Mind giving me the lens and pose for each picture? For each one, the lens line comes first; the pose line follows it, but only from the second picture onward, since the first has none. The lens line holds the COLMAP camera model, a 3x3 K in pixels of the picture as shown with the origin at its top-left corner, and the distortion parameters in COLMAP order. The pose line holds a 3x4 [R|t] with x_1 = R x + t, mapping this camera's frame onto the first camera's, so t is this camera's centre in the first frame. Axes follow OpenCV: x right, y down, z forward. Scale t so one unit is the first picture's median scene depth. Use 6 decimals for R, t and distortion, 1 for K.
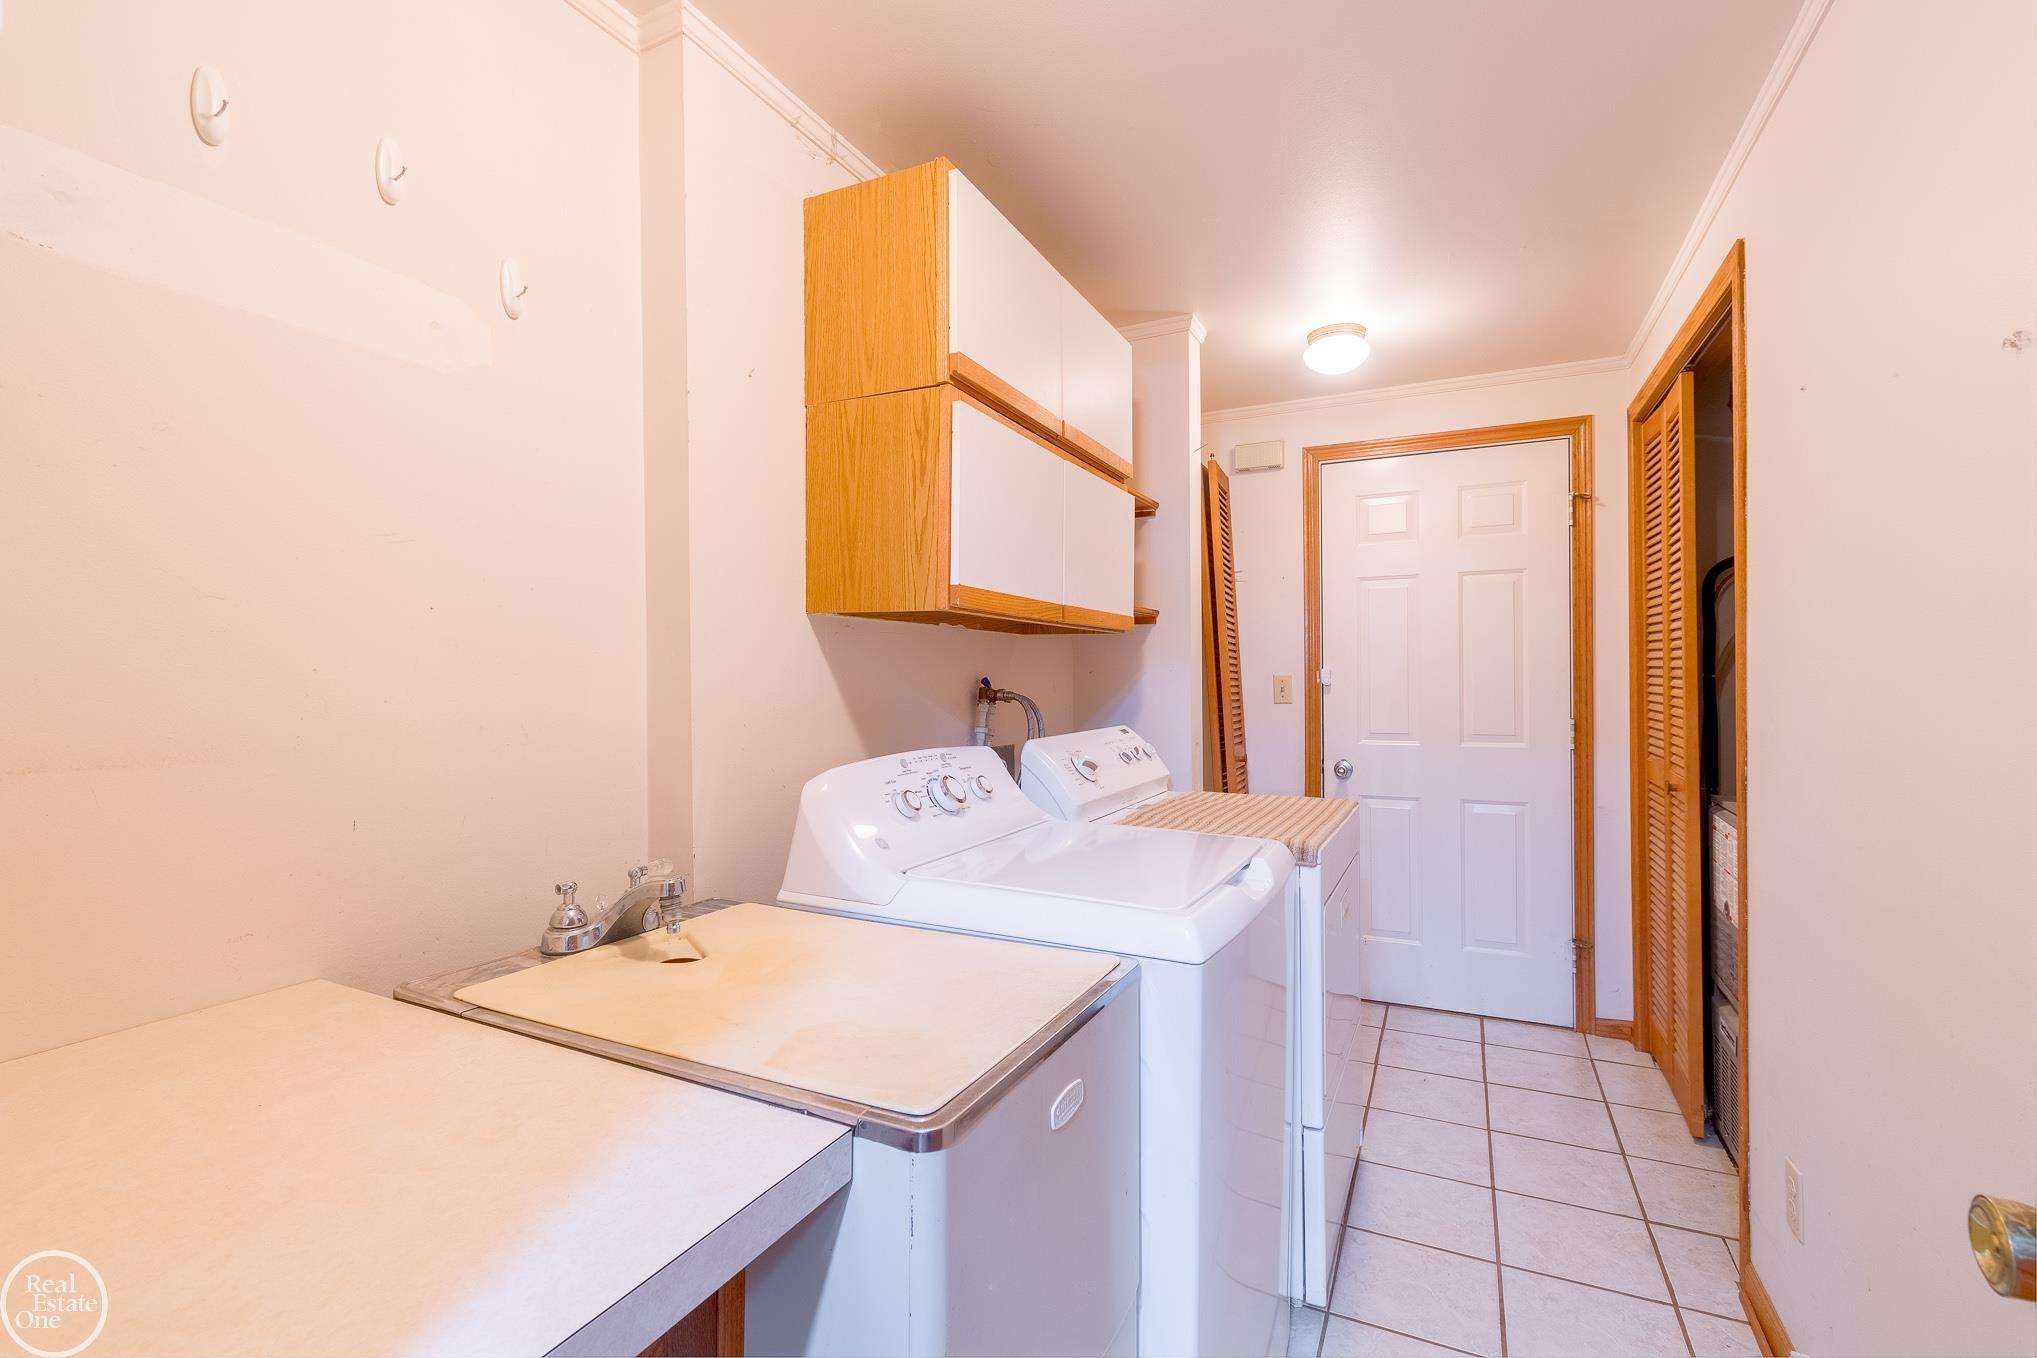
lens RADIAL K [[908.6, 0, 1022.7], [0, 908.6, 672.4], [0, 0, 1]] dist [0.000554, -0.000255]
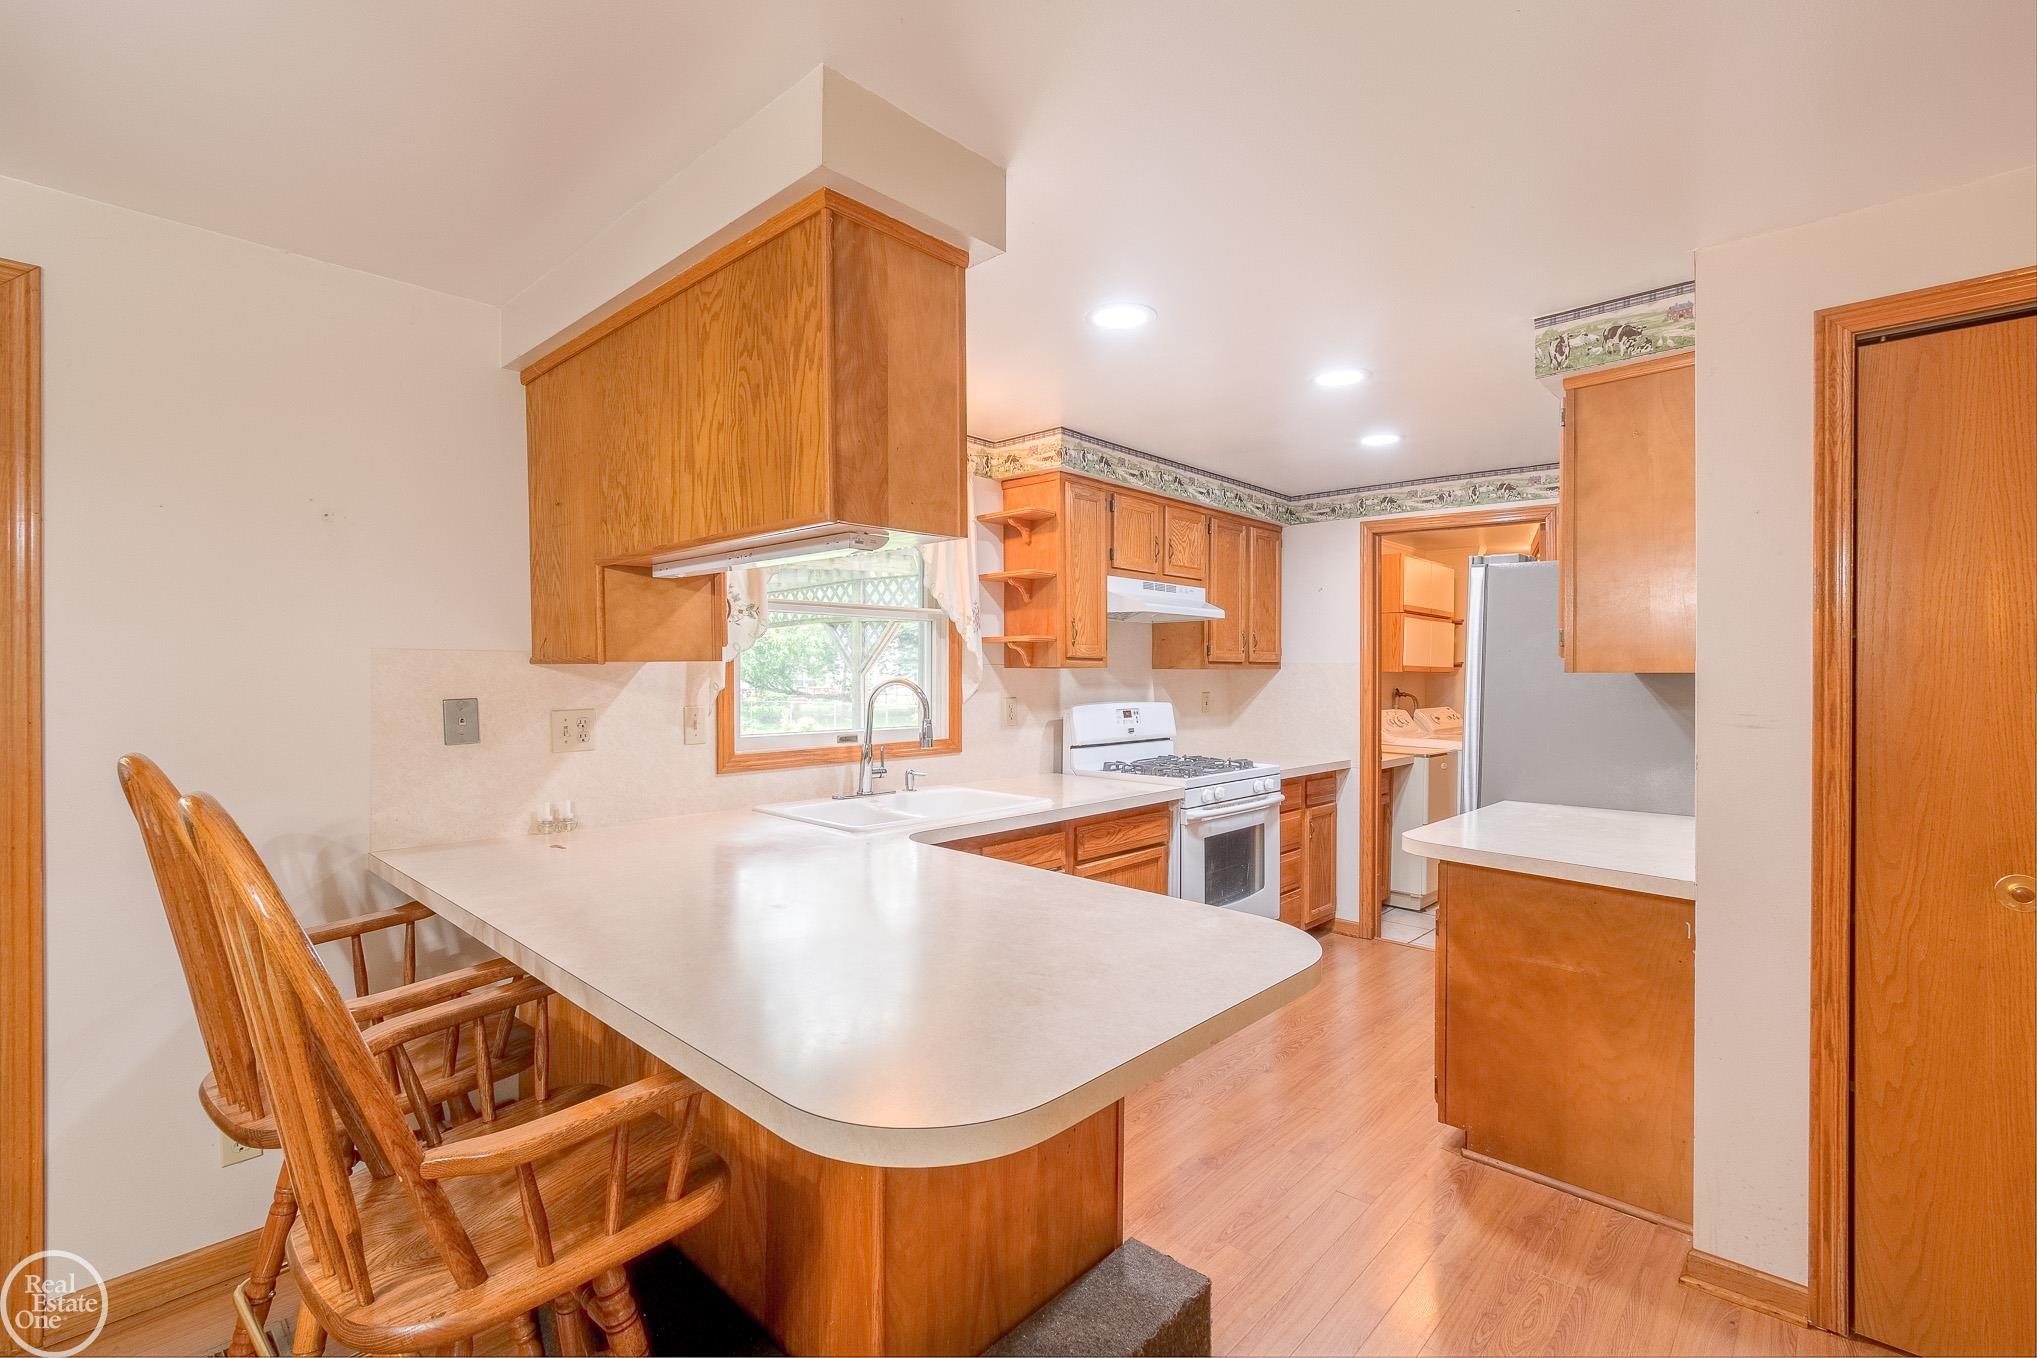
lens RADIAL K [[908.6, 0, 1010.5], [0, 908.6, 677.2], [0, 0, 1]] dist [0.000554, -0.000255]
pose [[0.951692, 0.007884, -0.306952, -0.245217], [-0.006940, 0.999967, 0.004166, -0.025871], [0.306975, -0.001835, 0.951716, -1.614993]]
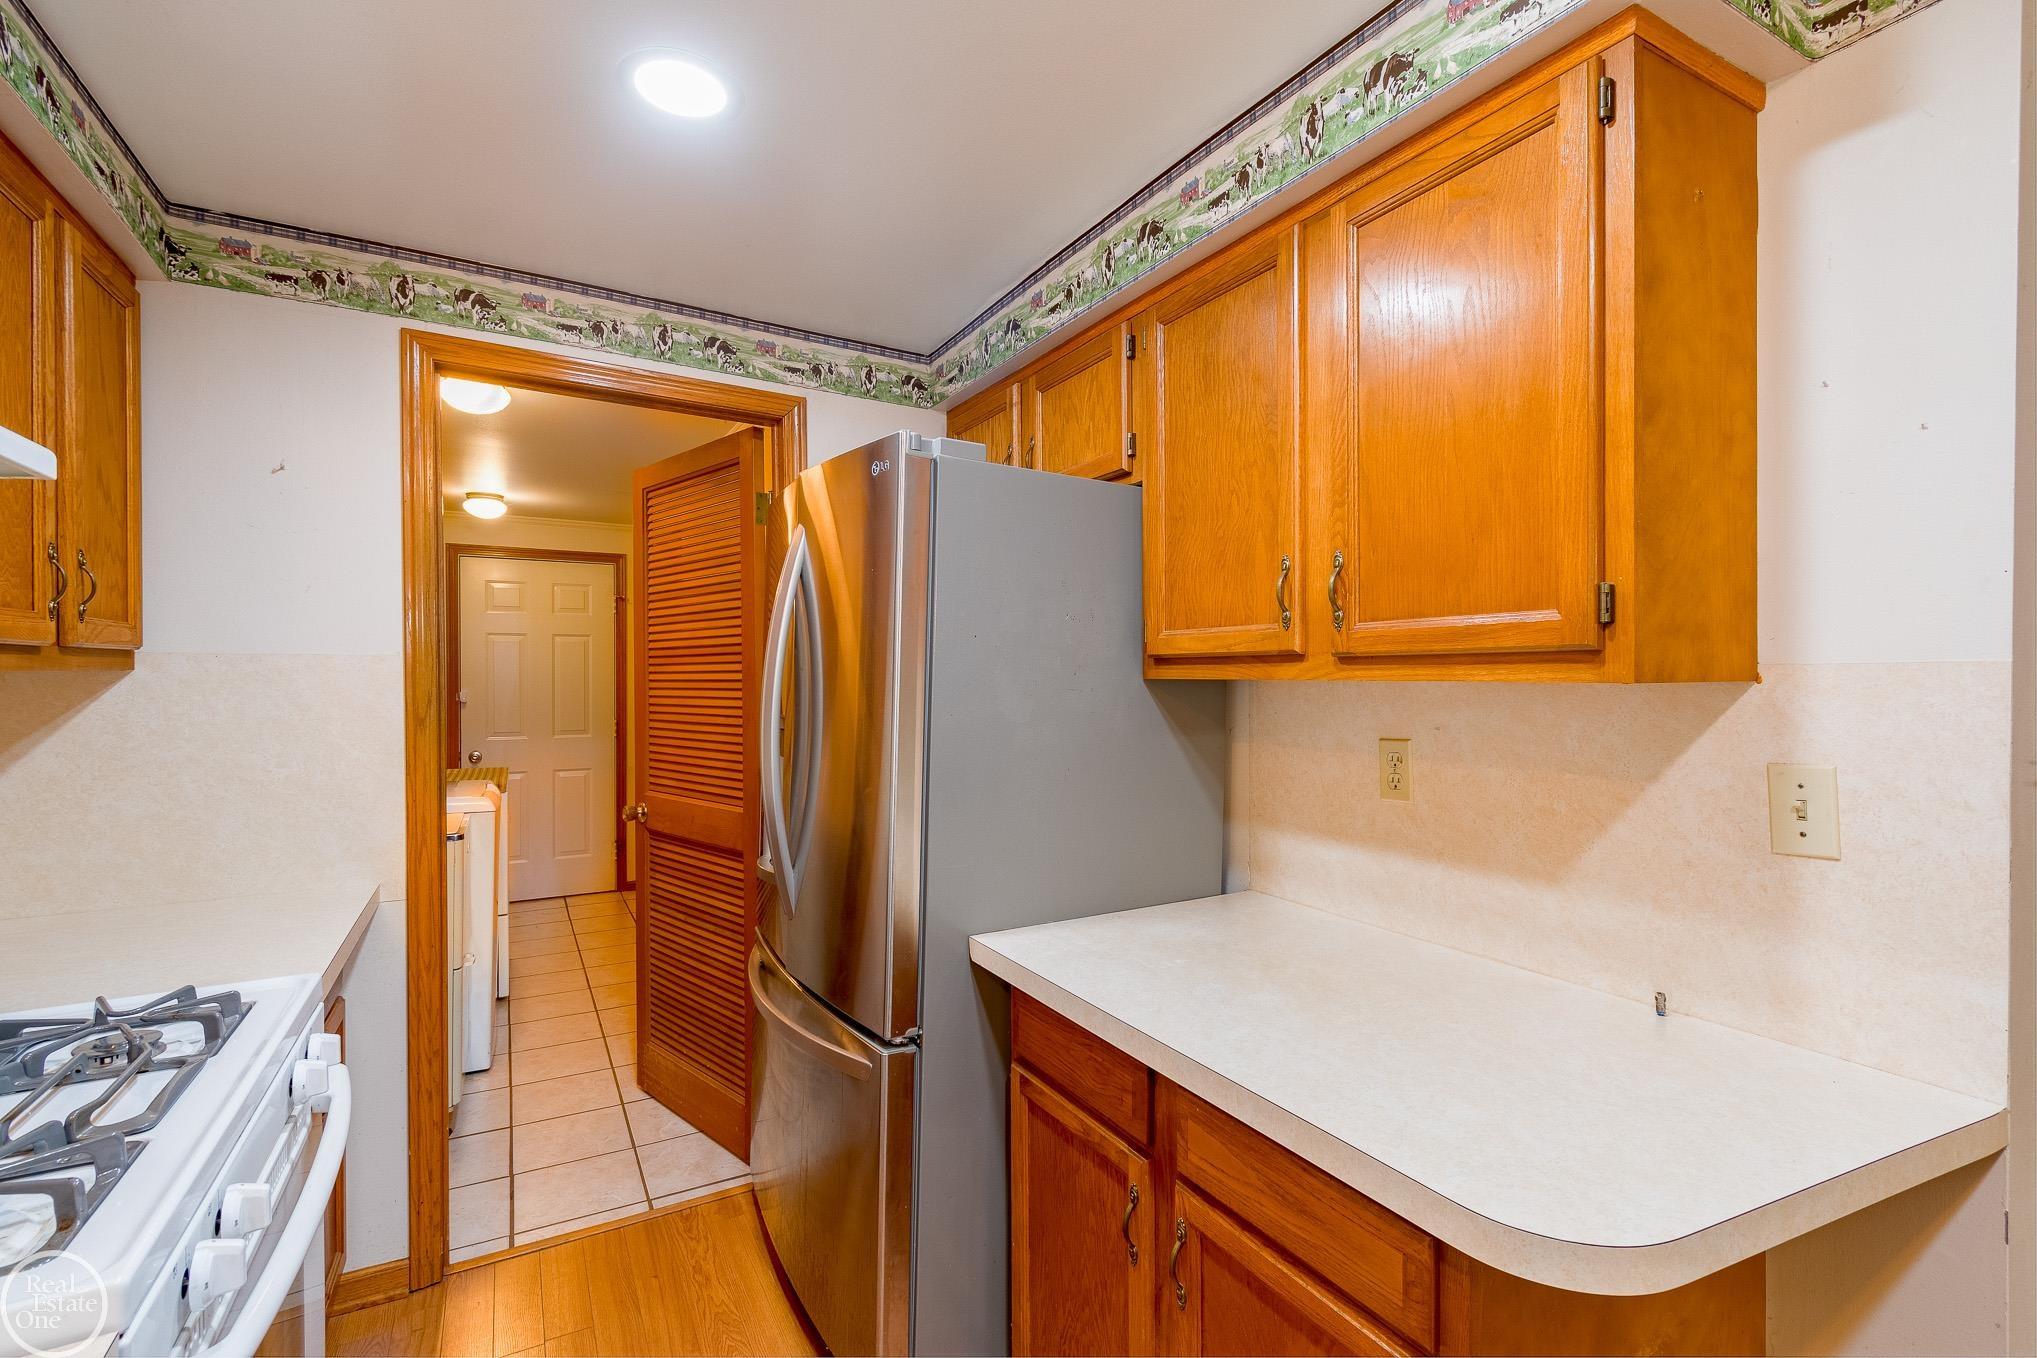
lens RADIAL K [[908.6, 0, 1017.2], [0, 908.6, 679.7], [0, 0, 1]] dist [0.000554, -0.000255]
pose [[0.571074, 0.000593, 0.820899, -0.440533], [-0.003130, 0.999994, 0.001455, -0.033683], [-0.820893, -0.003401, 0.571072, -0.716976]]
